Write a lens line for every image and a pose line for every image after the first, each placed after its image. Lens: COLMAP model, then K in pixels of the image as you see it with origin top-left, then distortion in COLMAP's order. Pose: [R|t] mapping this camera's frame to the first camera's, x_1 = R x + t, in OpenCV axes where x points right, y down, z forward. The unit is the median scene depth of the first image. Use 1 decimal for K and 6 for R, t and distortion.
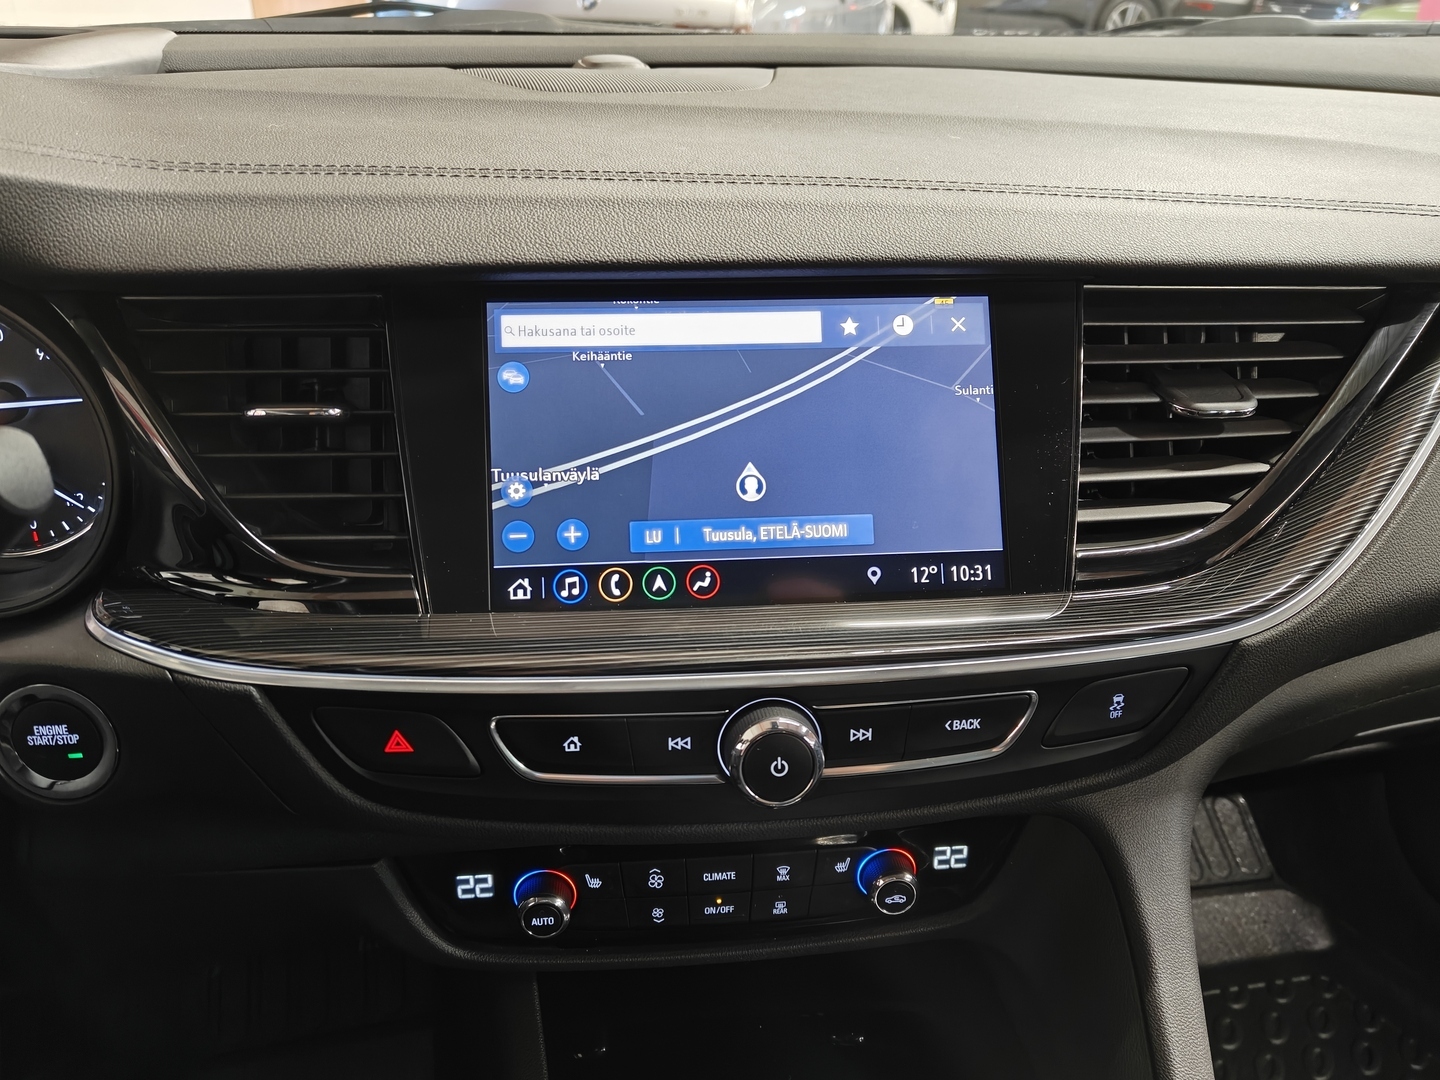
lens RADIAL K [[1087.4, 0, 718.3], [0, 1087.4, 513.9], [0, 0, 1]] dist [0.026380, -0.019102]
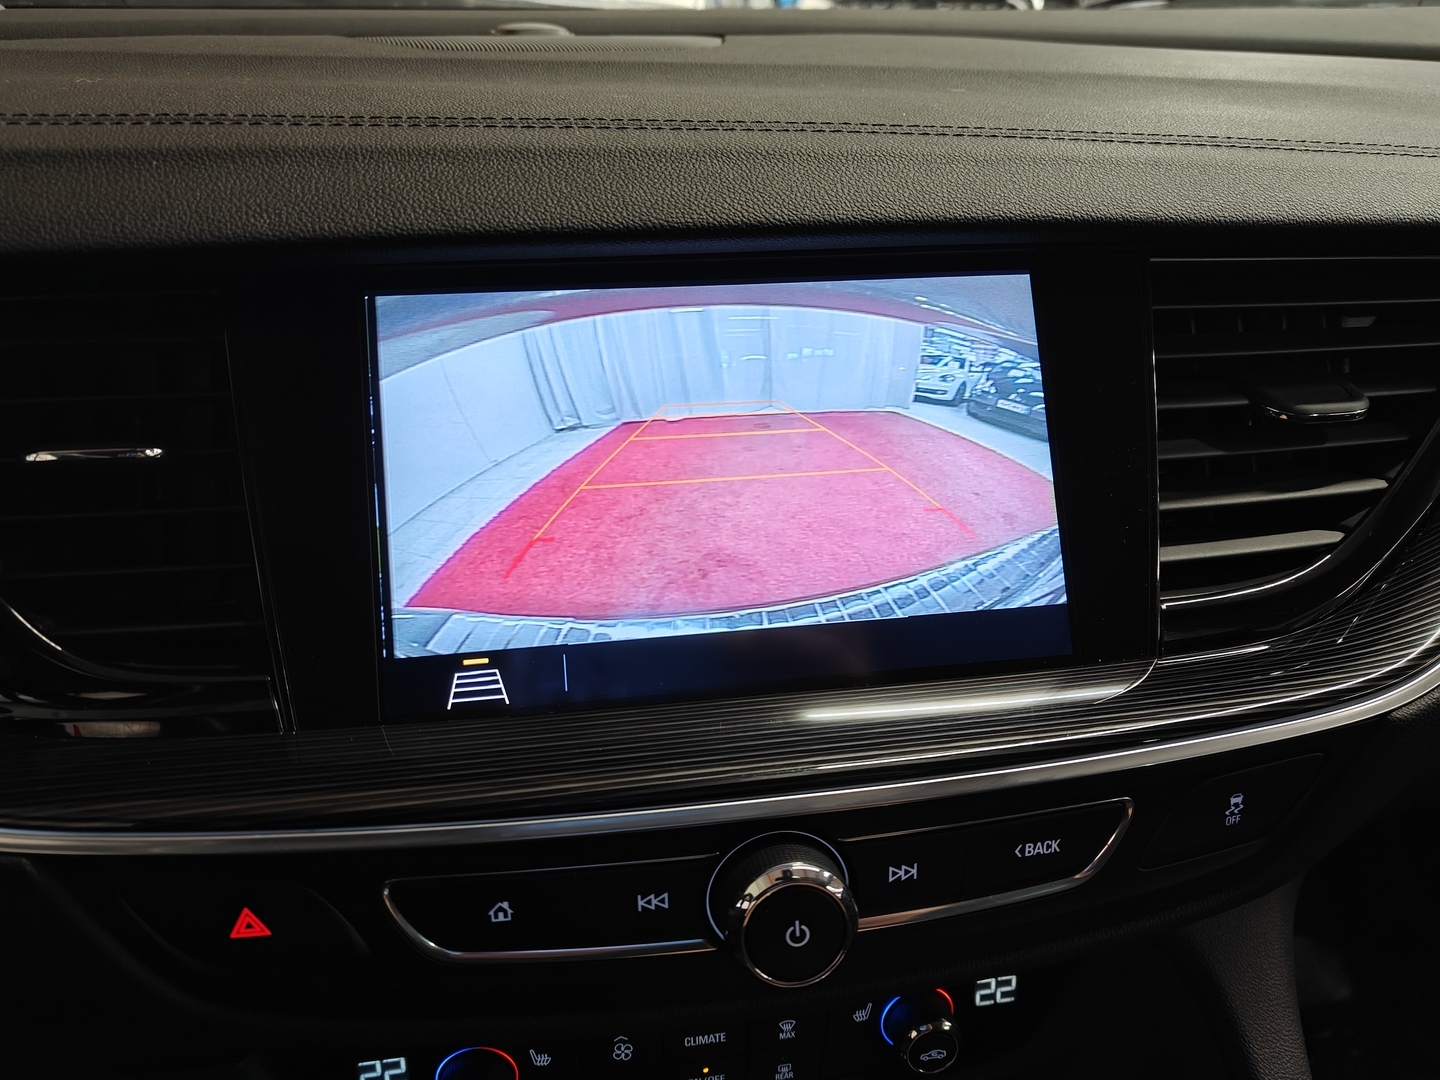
lens RADIAL K [[1087.4, 0, 713.8], [0, 1087.4, 521.2], [0, 0, 1]] dist [0.026380, -0.019102]
pose [[0.998065, -0.036545, 0.050304, -0.020881], [0.037444, 0.999153, -0.017043, -0.021550], [-0.049638, 0.018894, 0.998589, 0.255608]]
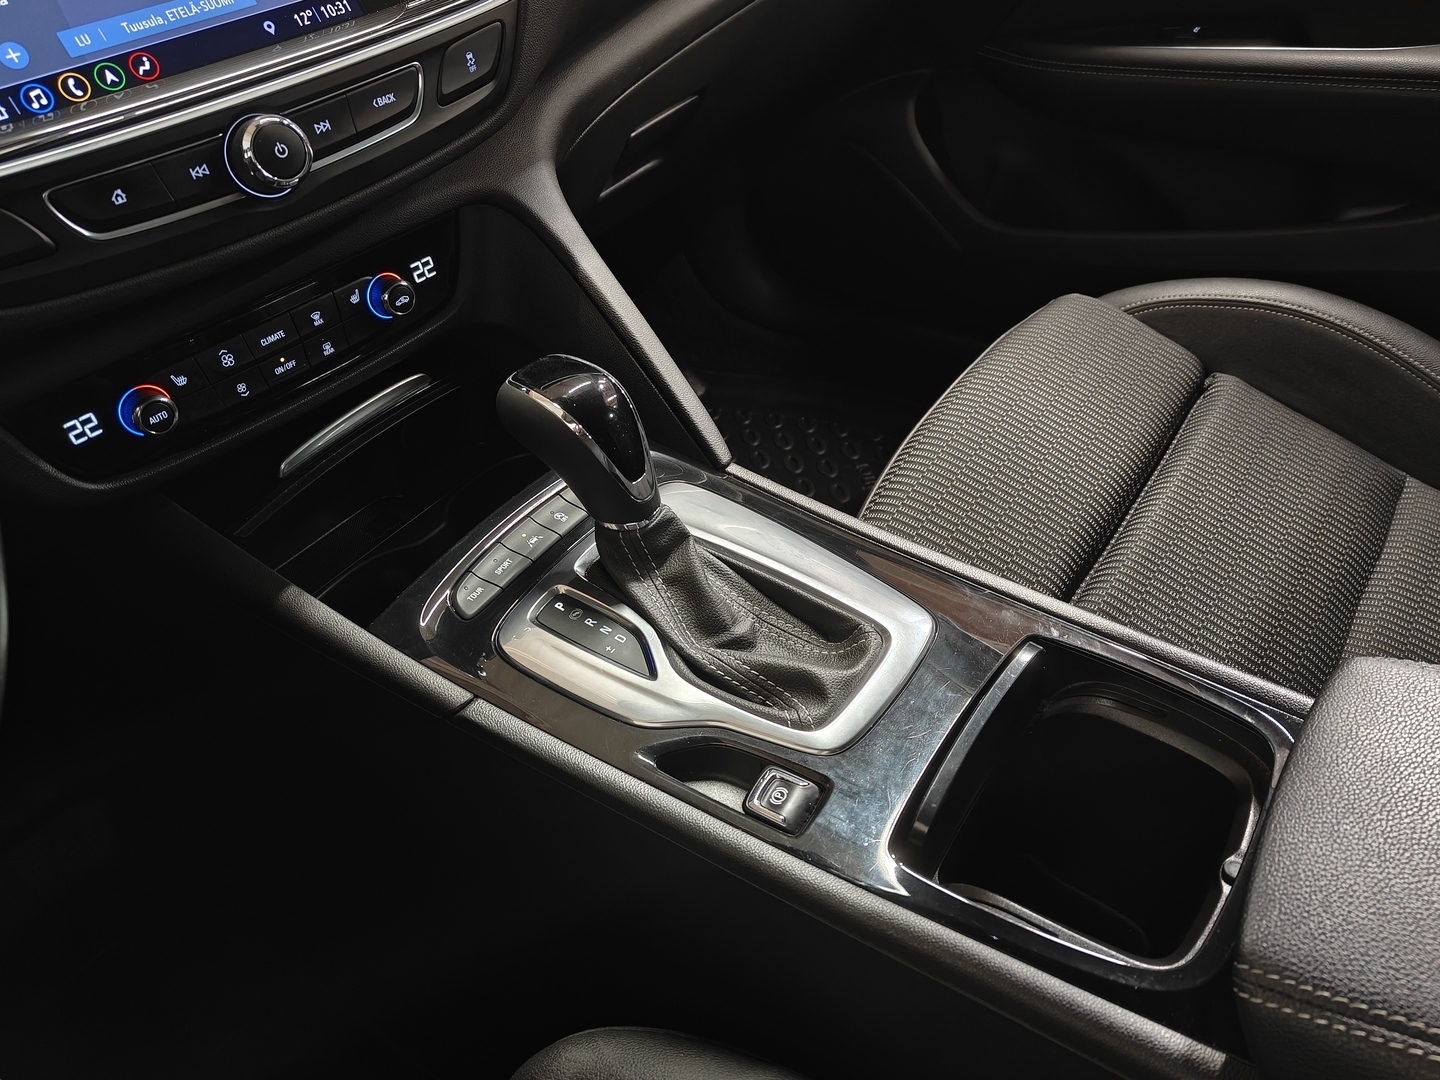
lens RADIAL K [[1087.4, 0, 717.0], [0, 1087.4, 532.9], [0, 0, 1]] dist [0.026380, -0.019102]
pose [[0.747256, -0.485456, 0.453807, -0.344652], [0.382329, 0.872616, 0.303917, 0.388960], [-0.543538, -0.053600, 0.837671, -0.423342]]
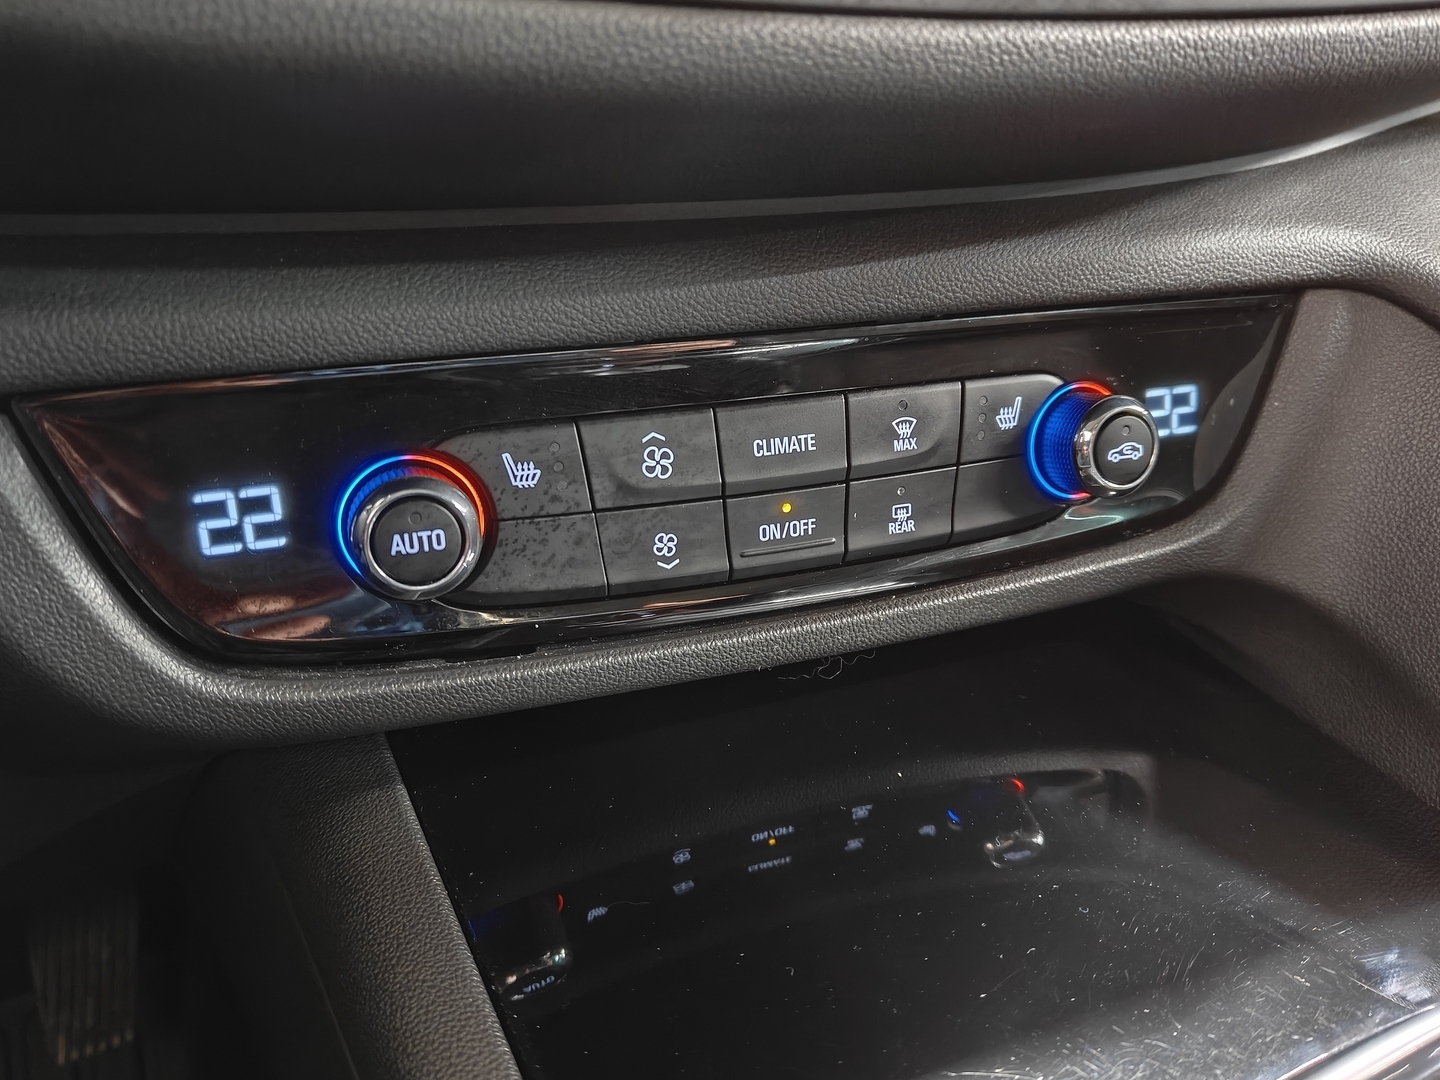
lens RADIAL K [[1087.4, 0, 707.9], [0, 1087.4, 526.6], [0, 0, 1]] dist [0.026380, -0.019102]
pose [[0.971038, -0.111800, 0.211154, -0.154868], [0.135668, 0.985478, -0.102116, 0.468734], [-0.196671, 0.127805, 0.972104, 0.625557]]
